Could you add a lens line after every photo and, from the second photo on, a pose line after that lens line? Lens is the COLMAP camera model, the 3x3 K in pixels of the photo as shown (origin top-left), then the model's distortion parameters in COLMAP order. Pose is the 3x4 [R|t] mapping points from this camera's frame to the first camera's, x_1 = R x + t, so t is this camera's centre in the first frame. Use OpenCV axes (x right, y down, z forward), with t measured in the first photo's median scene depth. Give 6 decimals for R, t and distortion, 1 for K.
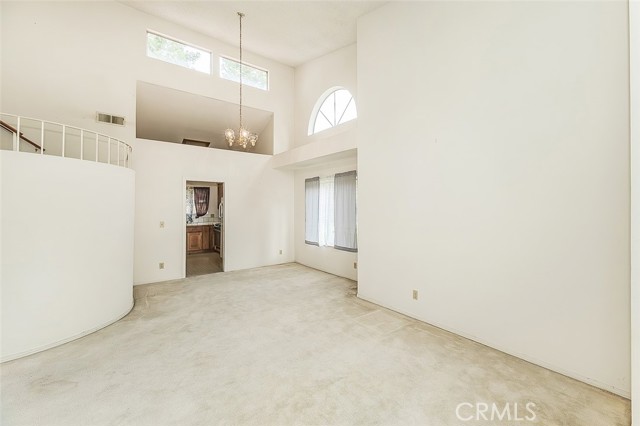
lens RADIAL K [[267.5, 0, 344.5], [0, 267.5, 204.0], [0, 0, 1]] dist [0.001298, 0.000594]
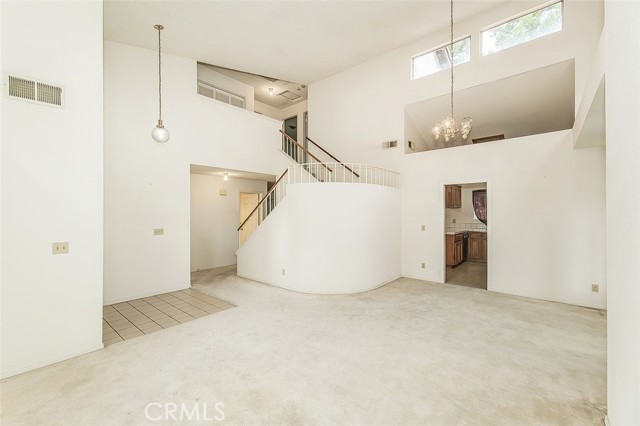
lens RADIAL K [[267.5, 0, 315.3], [0, 267.5, 214.2], [0, 0, 1]] dist [0.001298, 0.000594]
pose [[0.149081, 0.007212, -0.988799, 0.297383], [0.014878, 0.999844, 0.009535, 0.002826], [0.988713, -0.016133, 0.148950, 0.363706]]
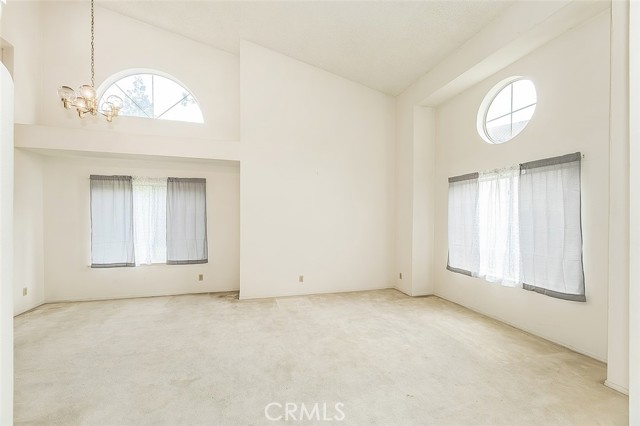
lens RADIAL K [[267.5, 0, 317.3], [0, 267.5, 220.6], [0, 0, 1]] dist [0.001298, 0.000594]
pose [[0.414193, -0.003116, 0.910184, -0.601566], [-0.016605, 0.999802, 0.010979, 0.007912], [-0.910038, -0.019661, 0.414059, 0.206049]]
